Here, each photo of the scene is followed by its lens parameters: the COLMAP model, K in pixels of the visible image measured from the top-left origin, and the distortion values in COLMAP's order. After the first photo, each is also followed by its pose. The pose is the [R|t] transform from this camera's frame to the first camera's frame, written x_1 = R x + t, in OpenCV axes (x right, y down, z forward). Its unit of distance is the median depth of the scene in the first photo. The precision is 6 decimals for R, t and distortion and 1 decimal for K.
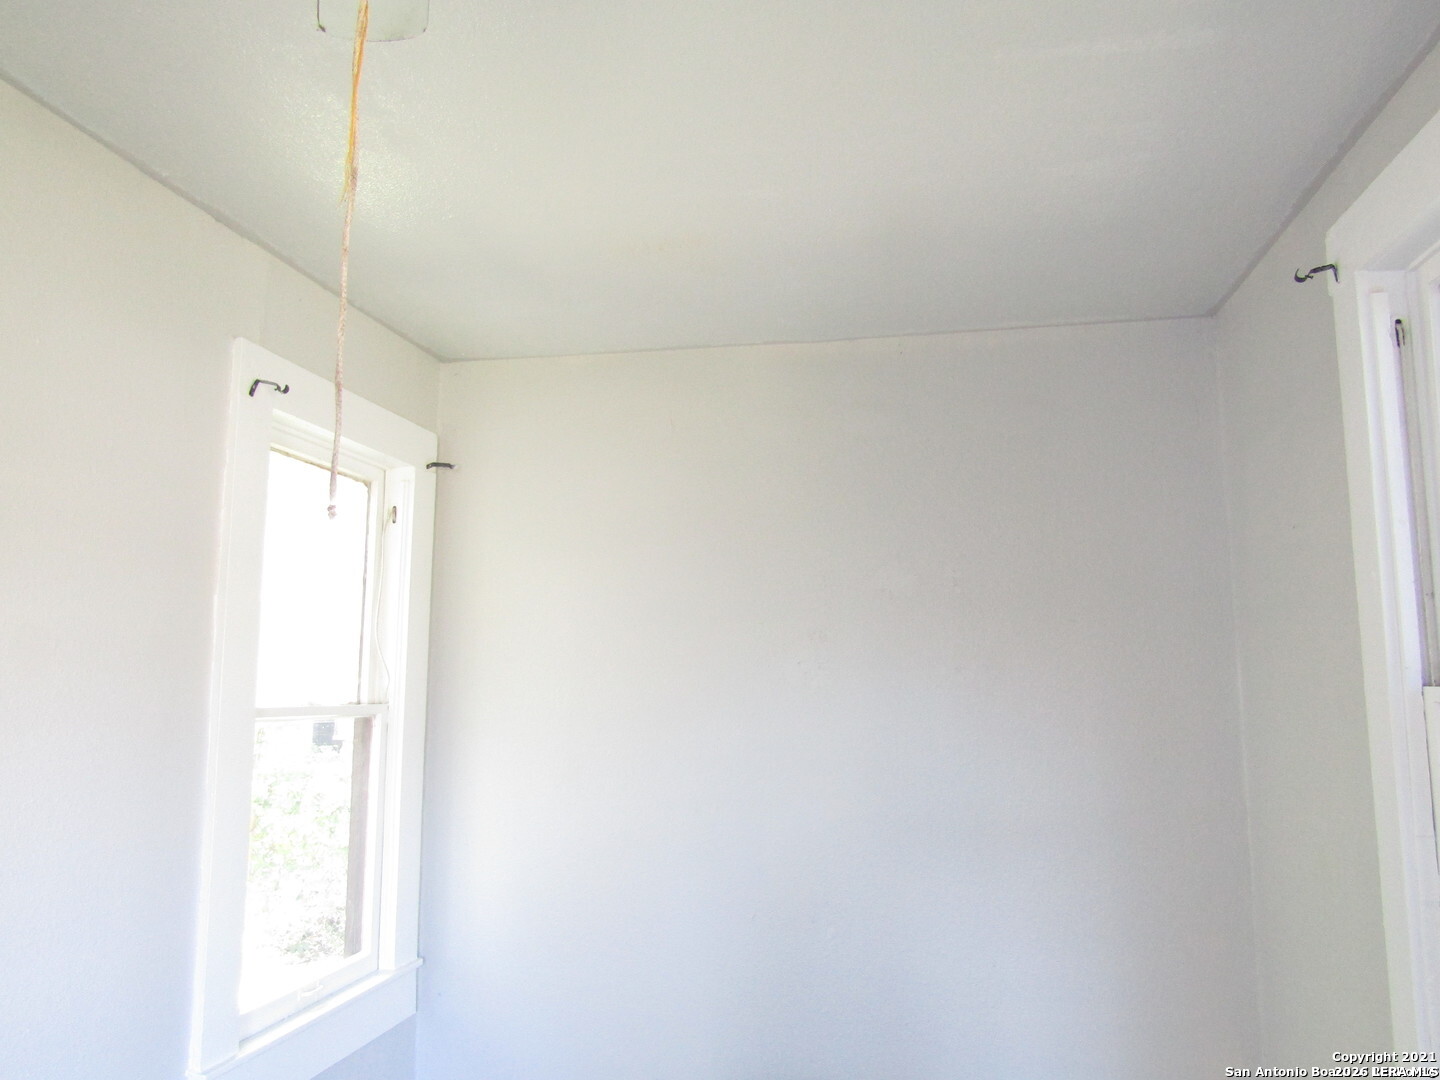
lens RADIAL K [[1050.2, 0, 719.1], [0, 1050.2, 534.5], [0, 0, 1]] dist [0.019111, -0.001257]
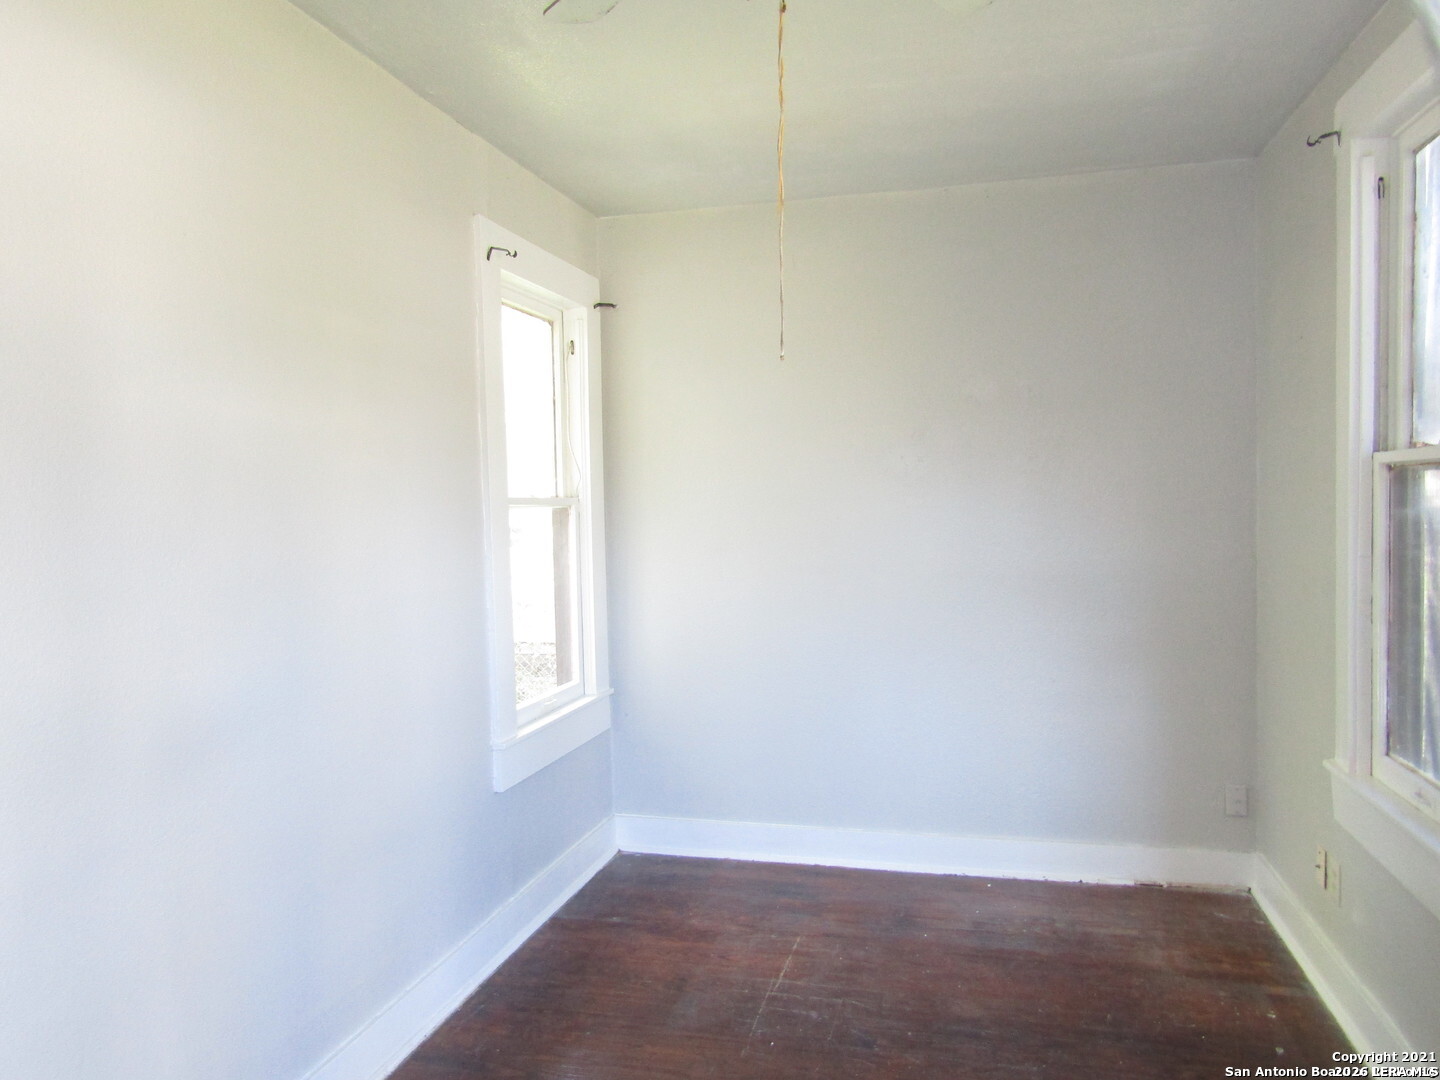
lens RADIAL K [[1050.2, 0, 719.1], [0, 1050.2, 534.5], [0, 0, 1]] dist [0.019111, -0.001257]
pose [[0.998546, -0.022109, -0.049158, -0.086738], [0.030293, 0.984538, 0.172533, -0.011300], [0.044584, -0.173771, 0.983776, -0.278712]]
